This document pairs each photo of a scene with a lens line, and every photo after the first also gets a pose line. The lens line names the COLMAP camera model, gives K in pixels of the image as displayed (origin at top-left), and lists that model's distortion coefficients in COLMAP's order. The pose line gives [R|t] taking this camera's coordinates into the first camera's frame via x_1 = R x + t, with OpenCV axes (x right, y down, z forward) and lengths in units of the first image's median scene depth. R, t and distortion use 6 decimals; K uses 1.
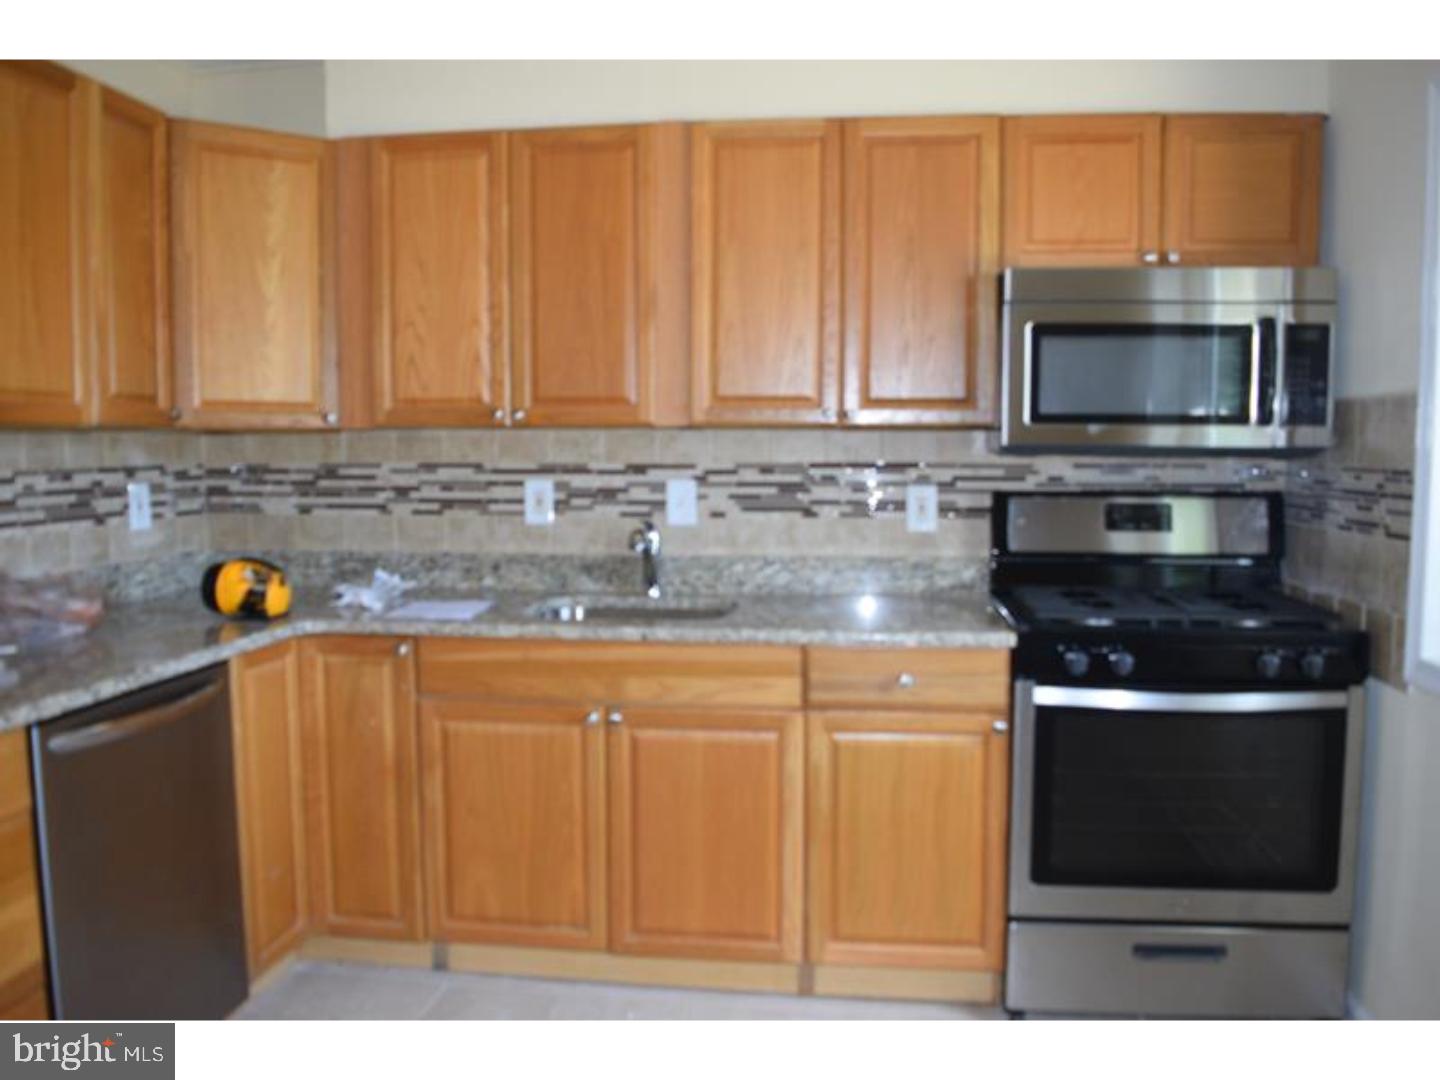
lens RADIAL K [[1164.3, 0, 720.0], [0, 1164.3, 540.0], [0, 0, 1]] dist [-0.075353, 0.000895]
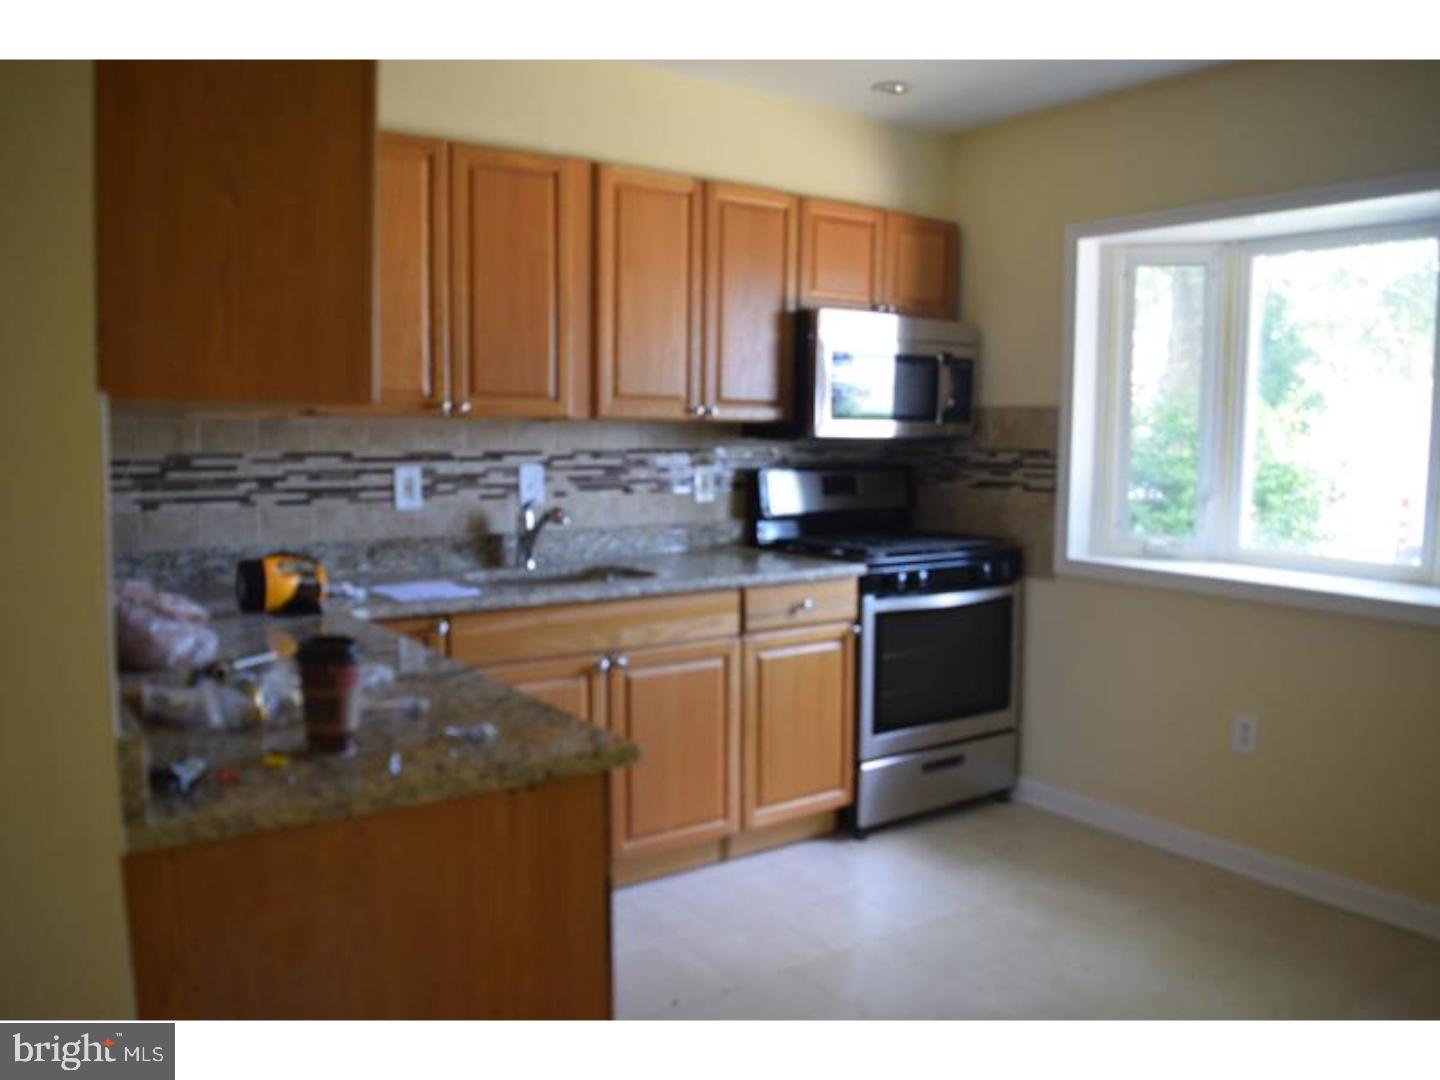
lens RADIAL K [[1164.3, 0, 720.0], [0, 1164.3, 540.0], [0, 0, 1]] dist [-0.075353, 0.000895]
pose [[0.735329, -0.058885, 0.675147, -0.665160], [0.052385, 0.998176, 0.030005, -0.002585], [-0.675682, 0.013304, 0.737073, 0.036344]]
